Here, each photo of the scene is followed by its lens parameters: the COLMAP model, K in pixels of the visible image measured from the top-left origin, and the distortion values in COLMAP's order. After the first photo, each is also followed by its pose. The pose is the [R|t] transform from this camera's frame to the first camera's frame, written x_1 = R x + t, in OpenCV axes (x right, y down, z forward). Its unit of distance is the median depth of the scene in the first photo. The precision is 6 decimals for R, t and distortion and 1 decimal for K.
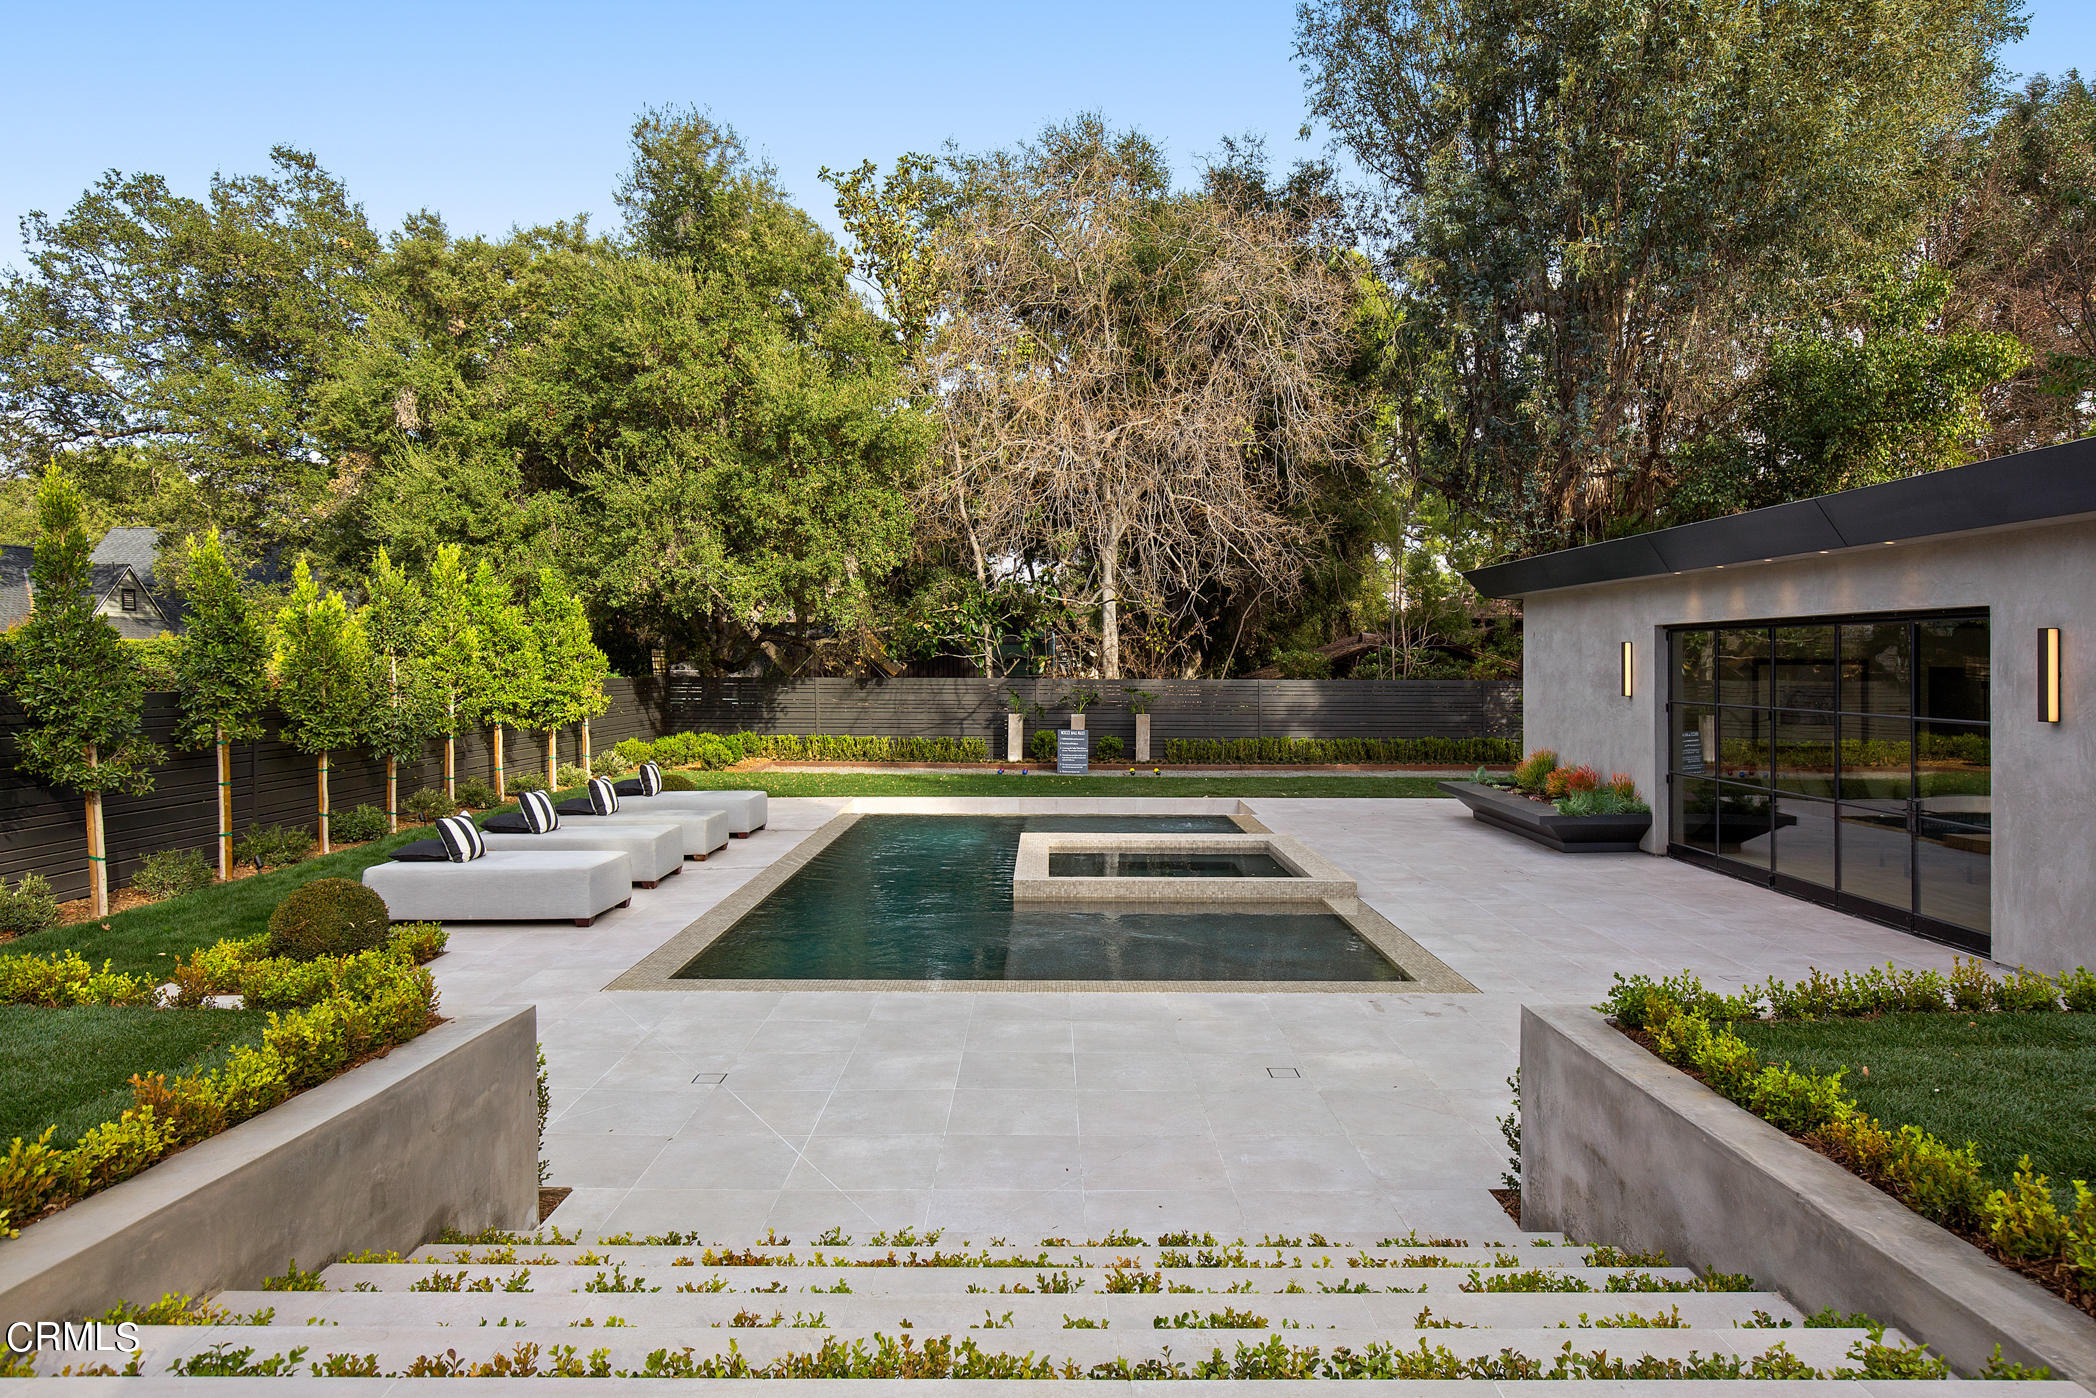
lens RADIAL K [[1227.9, 0, 1033.7], [0, 1227.9, 701.1], [0, 0, 1]] dist [0.000125, 0.000116]
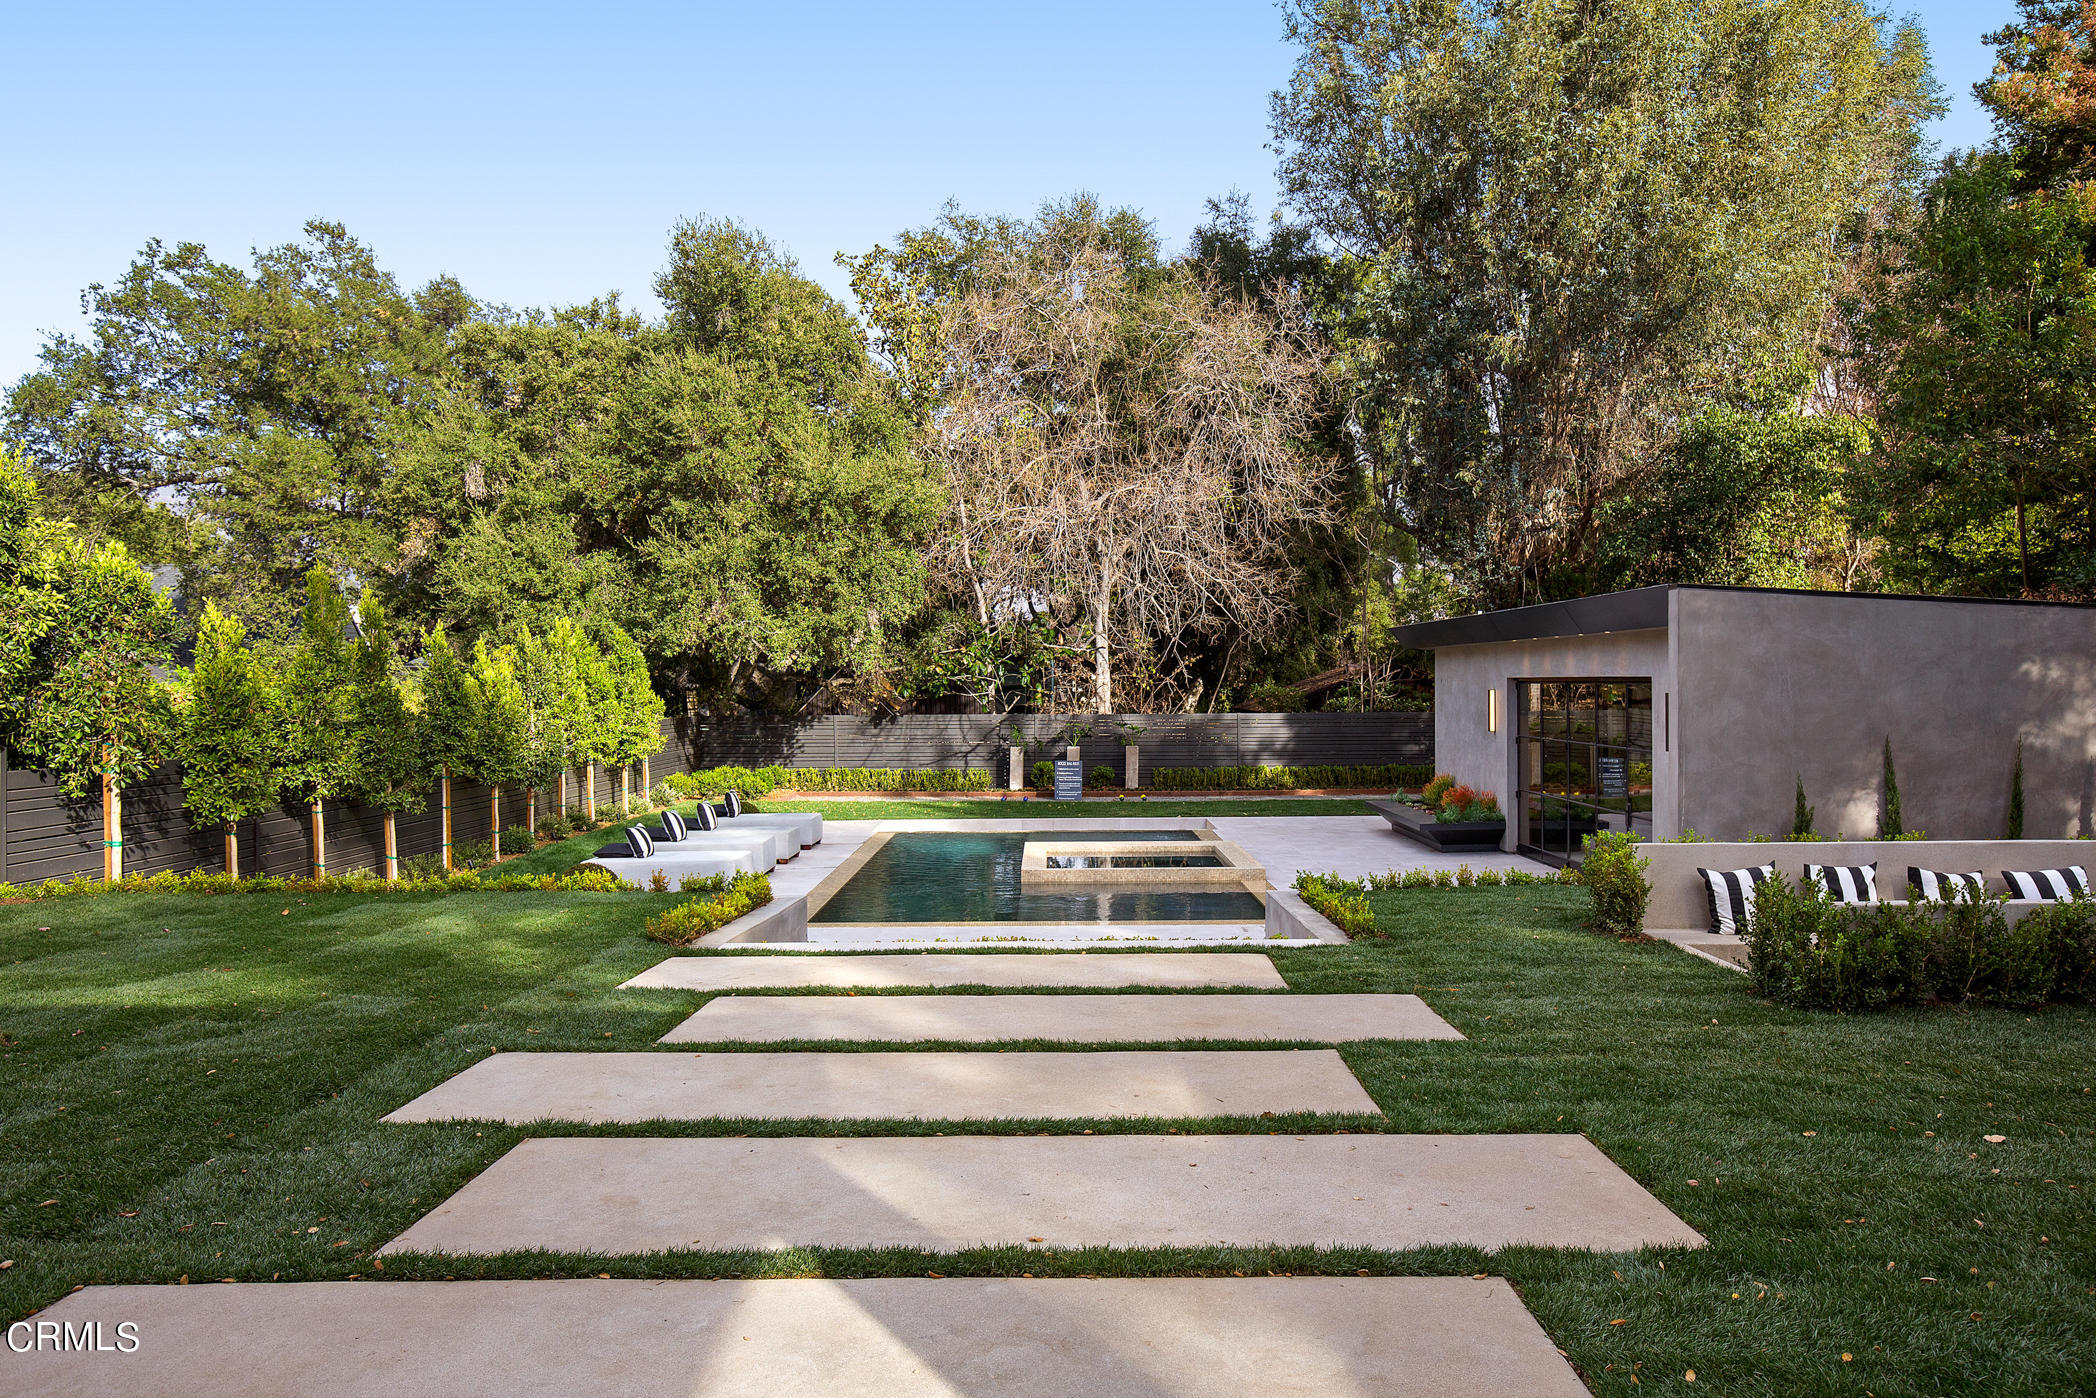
lens RADIAL K [[1390.3, 0, 1048.0], [0, 1390.3, 699.0], [0, 0, 1]] dist [0.006158, 0.001340]
pose [[0.999851, -0.008658, 0.014933, -0.006207], [0.008959, 0.999756, -0.020199, -0.007706], [-0.014755, 0.020330, 0.999684, -0.276230]]
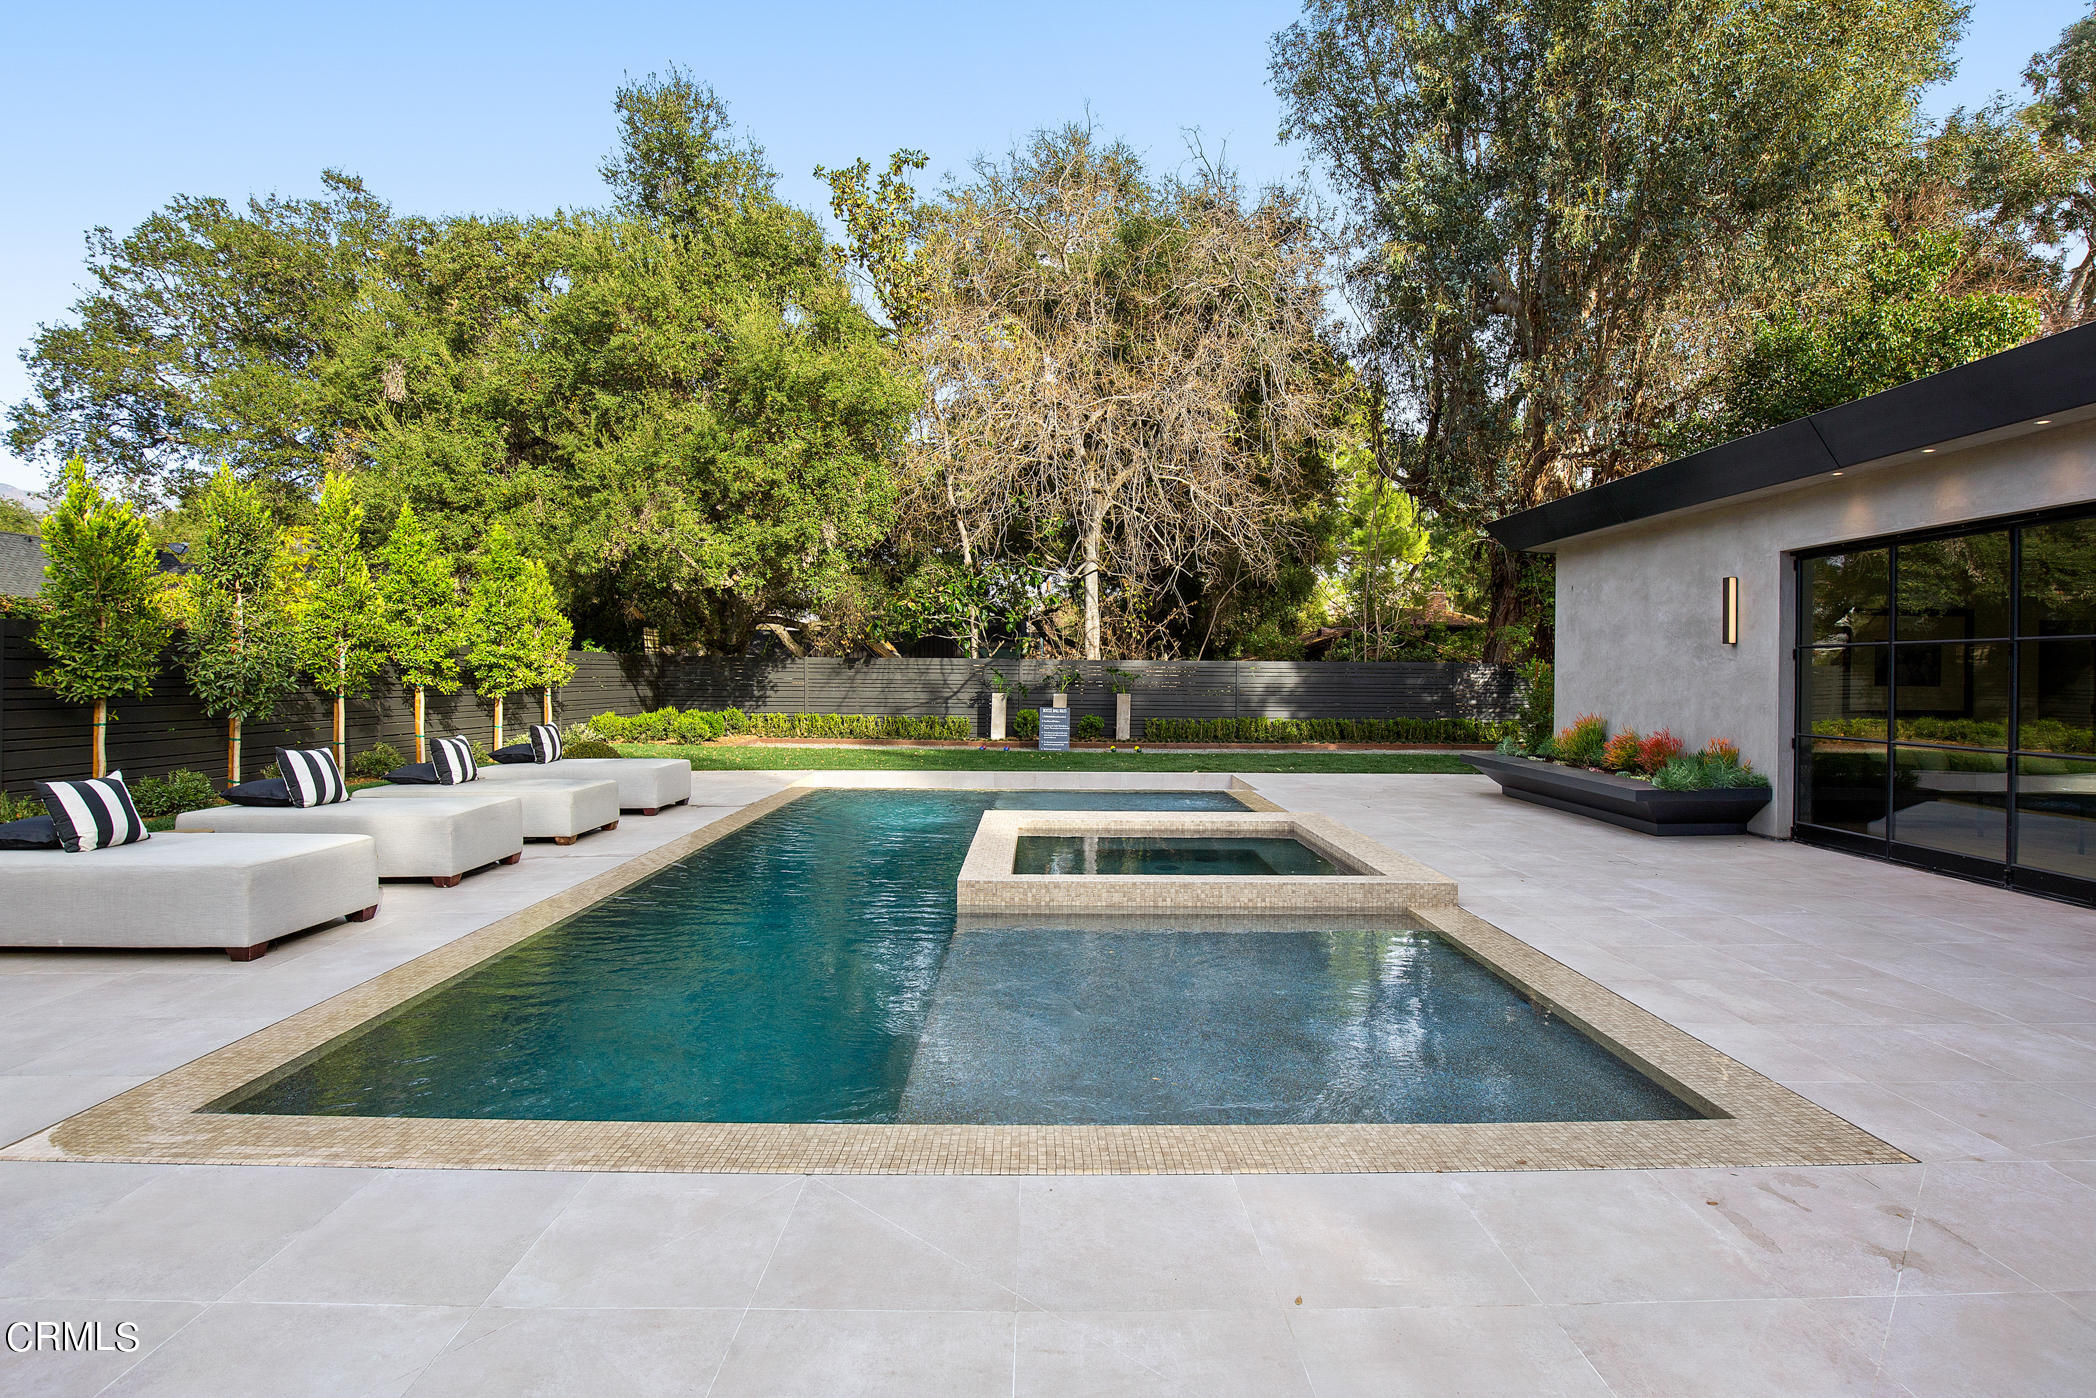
lens RADIAL K [[965.1, 0, 1048.0], [0, 965.1, 699.0], [0, 0, 1]] dist [-0.055174, 0.016920]
pose [[0.999758, 0.006279, 0.021072, 0.009471], [-0.006145, 0.999961, -0.006414, 0.023028], [-0.021111, 0.006283, 0.999757, 0.224046]]
